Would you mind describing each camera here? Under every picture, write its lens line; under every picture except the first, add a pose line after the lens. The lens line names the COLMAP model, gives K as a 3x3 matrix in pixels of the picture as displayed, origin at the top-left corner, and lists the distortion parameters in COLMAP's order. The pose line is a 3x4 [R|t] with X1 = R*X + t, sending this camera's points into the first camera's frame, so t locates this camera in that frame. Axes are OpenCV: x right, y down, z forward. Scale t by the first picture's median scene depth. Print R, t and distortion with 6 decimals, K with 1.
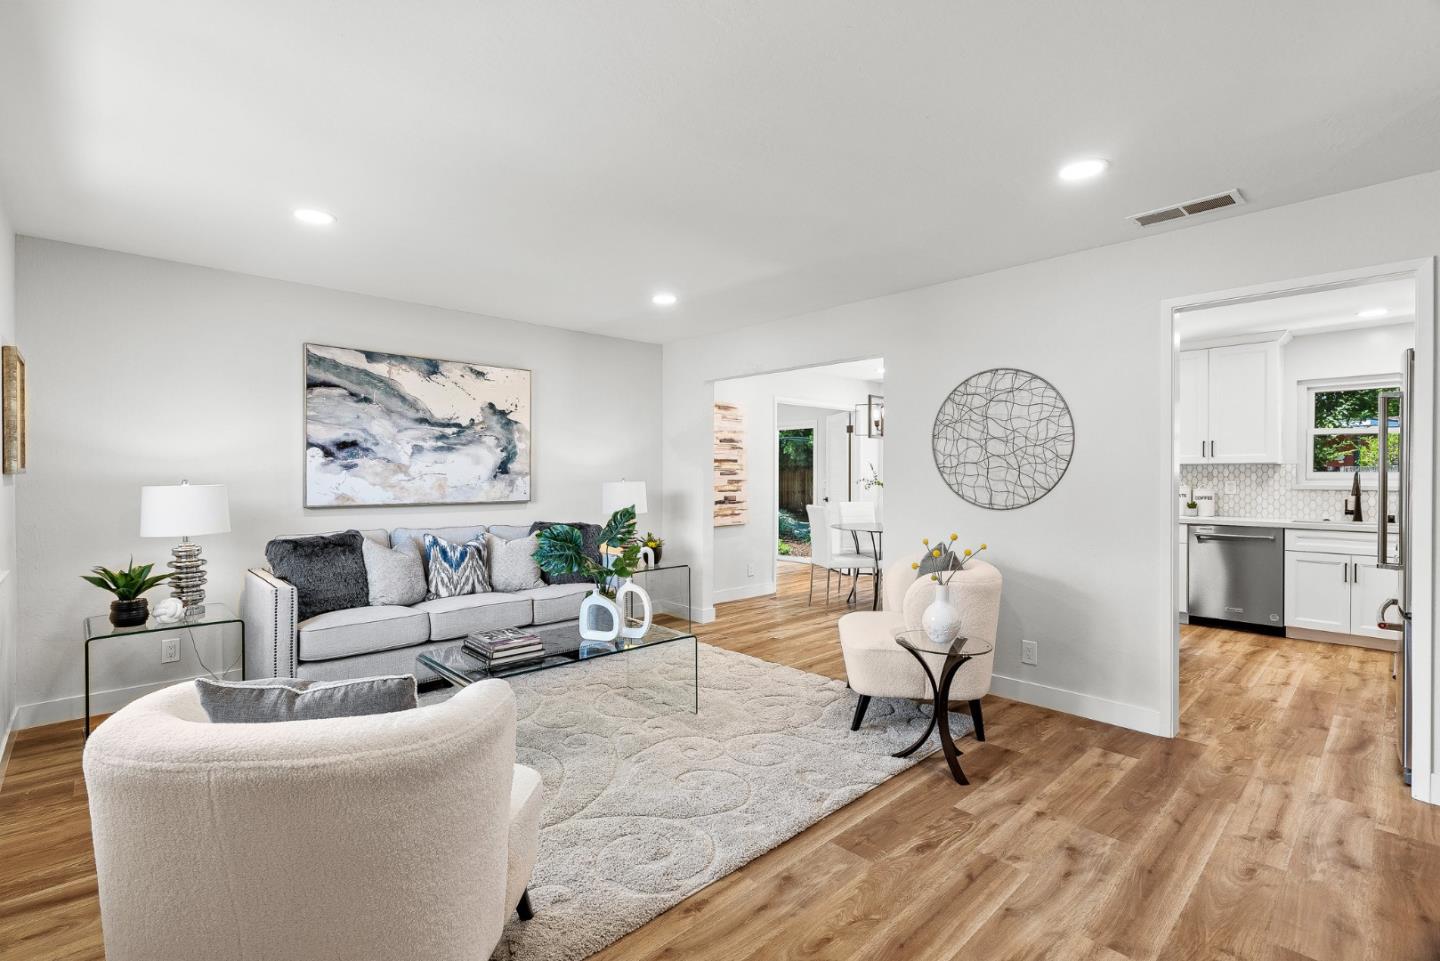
lens RADIAL K [[660.1, 0, 719.9], [0, 660.1, 473.7], [0, 0, 1]] dist [0.002383, 0.000332]
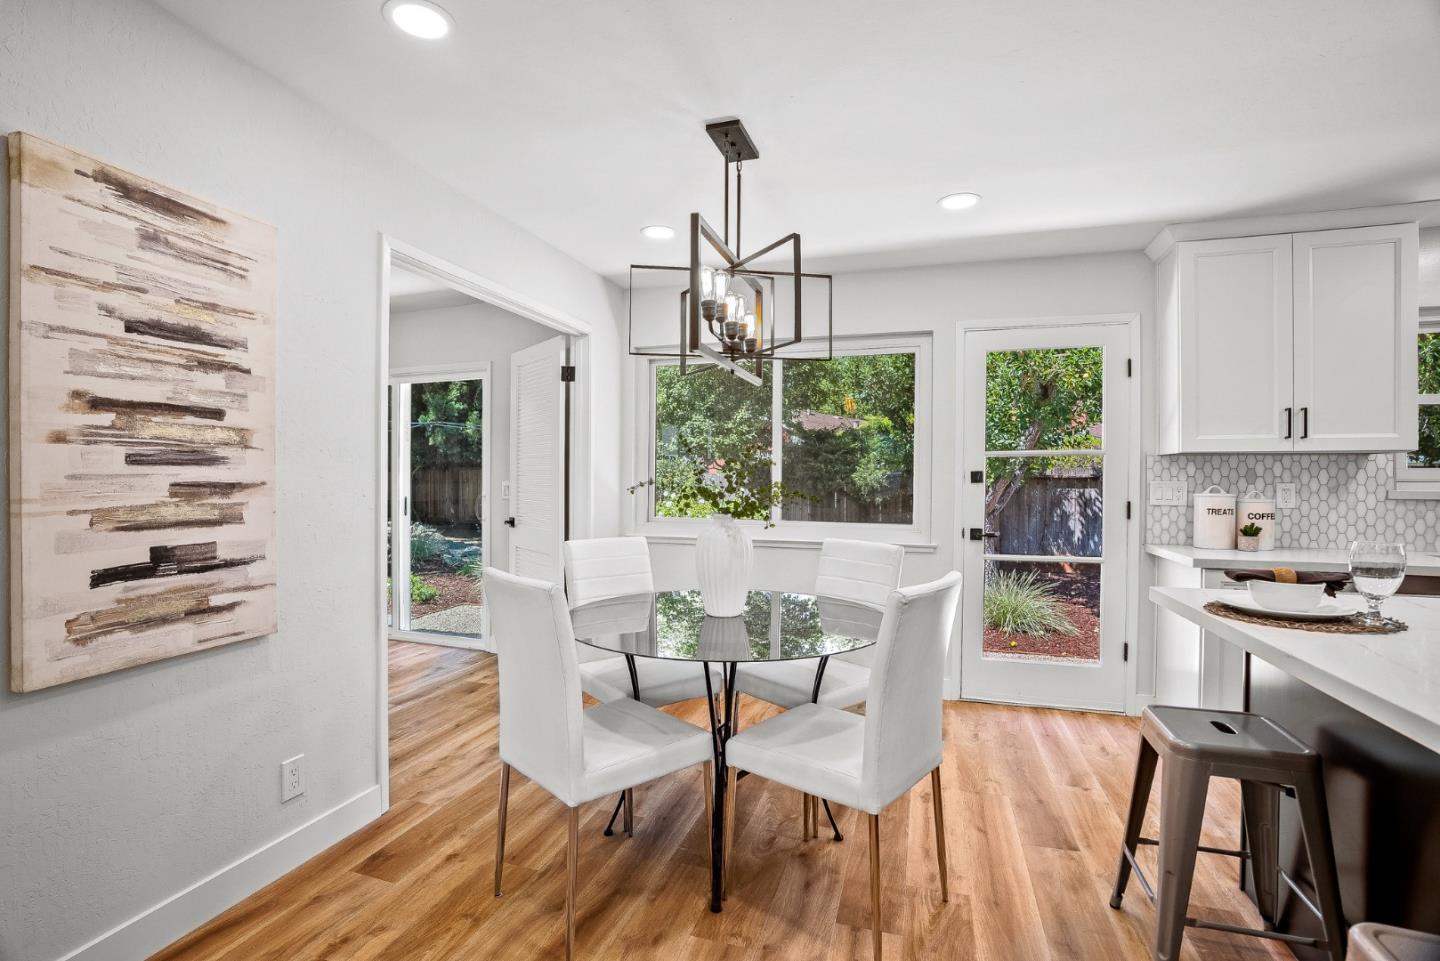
lens RADIAL K [[673.7, 0, 712.7], [0, 673.7, 490.0], [0, 0, 1]] dist [-0.044880, 0.000418]
pose [[0.880739, -0.005730, 0.473568, 0.078162], [-0.003921, 0.999804, 0.019389, 0.006401], [-0.473586, -0.018934, 0.880544, 0.673574]]
